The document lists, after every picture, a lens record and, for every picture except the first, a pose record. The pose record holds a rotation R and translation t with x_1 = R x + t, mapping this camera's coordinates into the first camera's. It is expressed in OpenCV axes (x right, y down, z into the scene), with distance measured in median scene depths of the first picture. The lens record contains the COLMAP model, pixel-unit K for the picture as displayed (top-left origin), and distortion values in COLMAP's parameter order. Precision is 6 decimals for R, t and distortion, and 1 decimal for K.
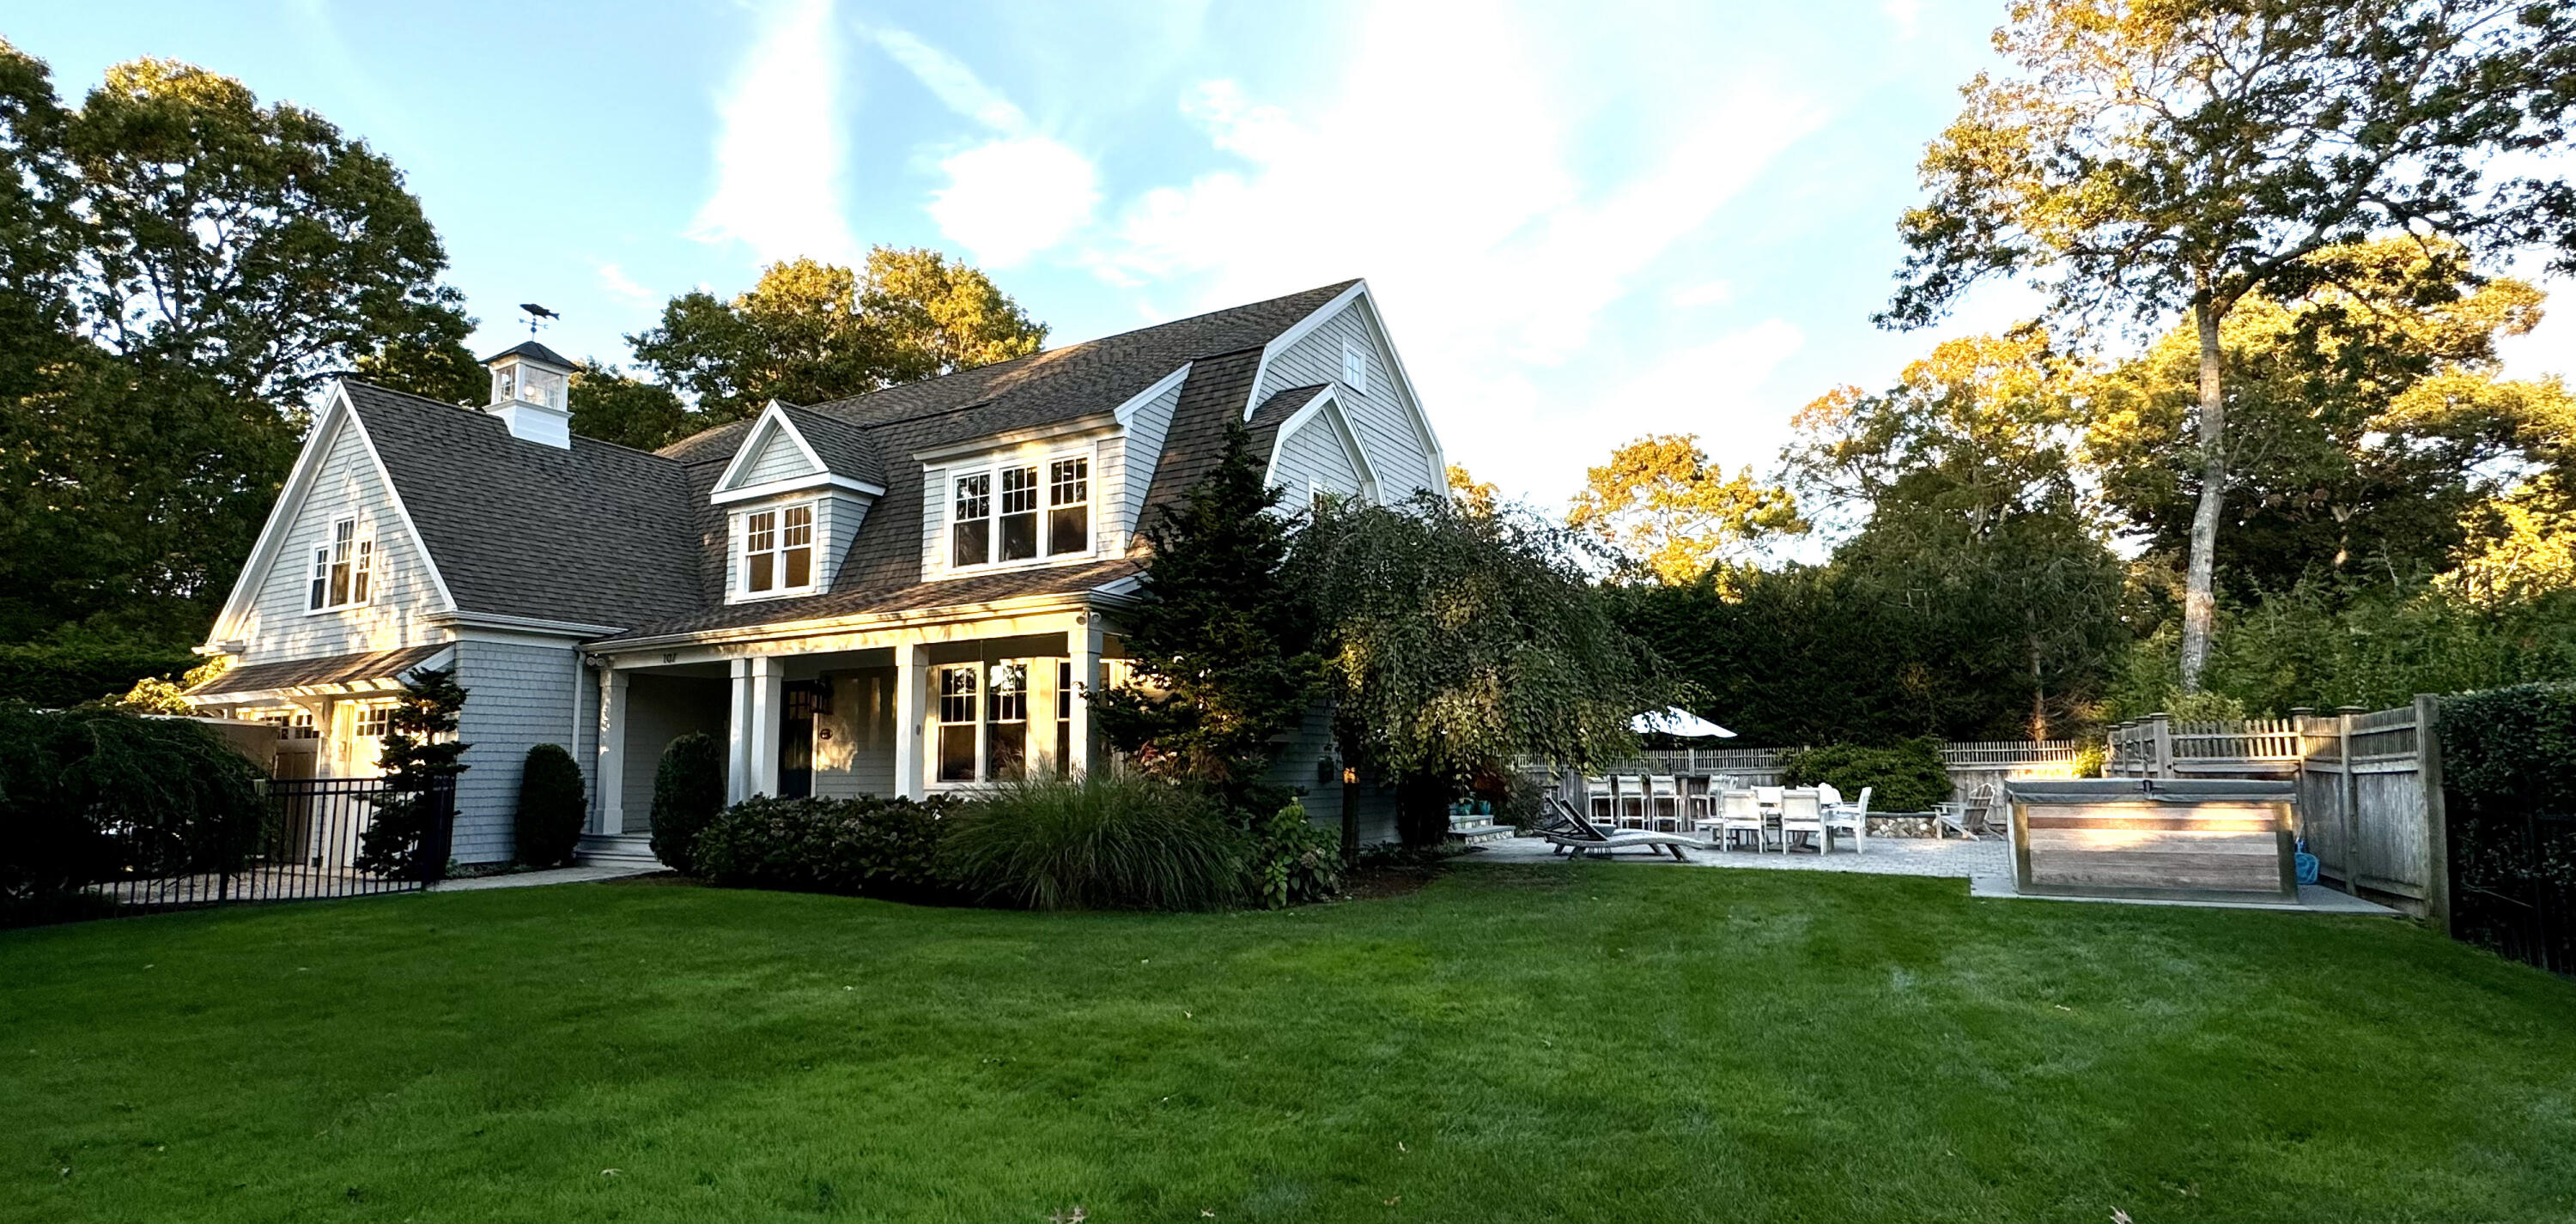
lens RADIAL K [[1193.7, 0, 1291.4], [0, 1193.7, 633.0], [0, 0, 1]] dist [-0.001943, 0.001266]
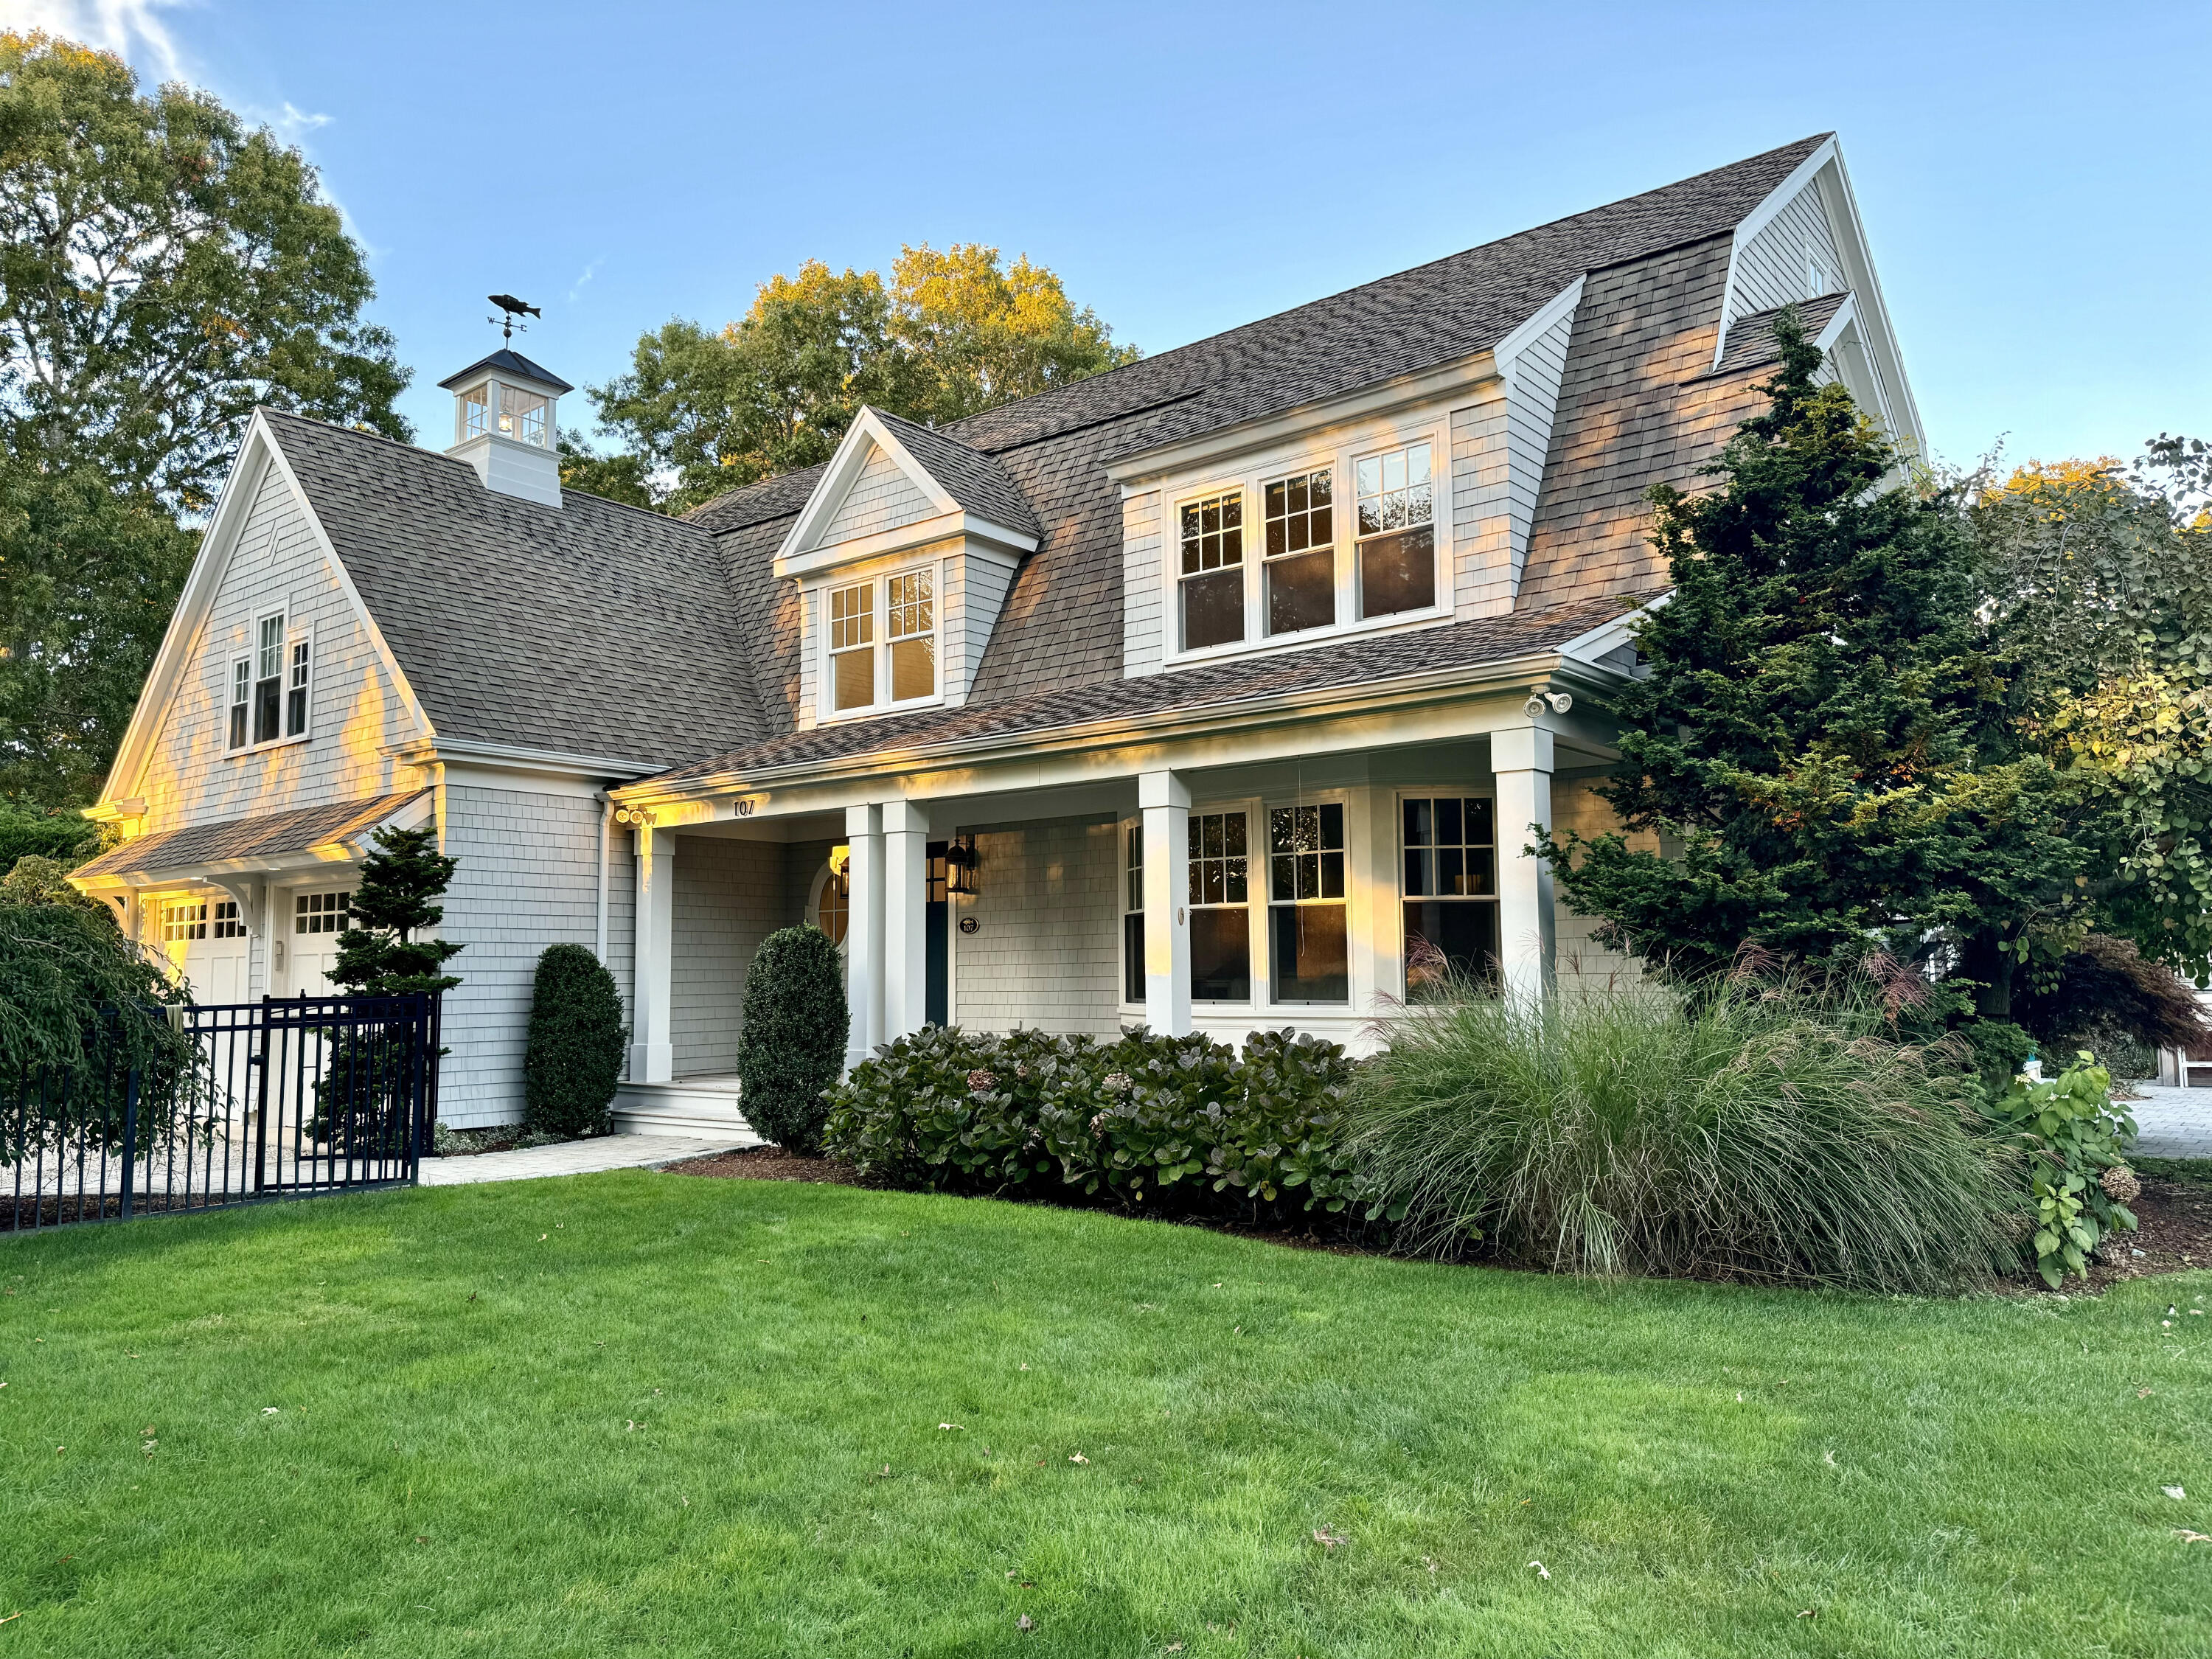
lens RADIAL K [[1564.9, 0, 1106.0], [0, 1564.9, 829.5], [0, 0, 1]] dist [0.004051, -0.009180]
pose [[0.985314, -0.015769, -0.170025, -0.170670], [0.019619, 0.999587, 0.020988, 0.017028], [0.169624, -0.024016, 0.985216, 0.194556]]
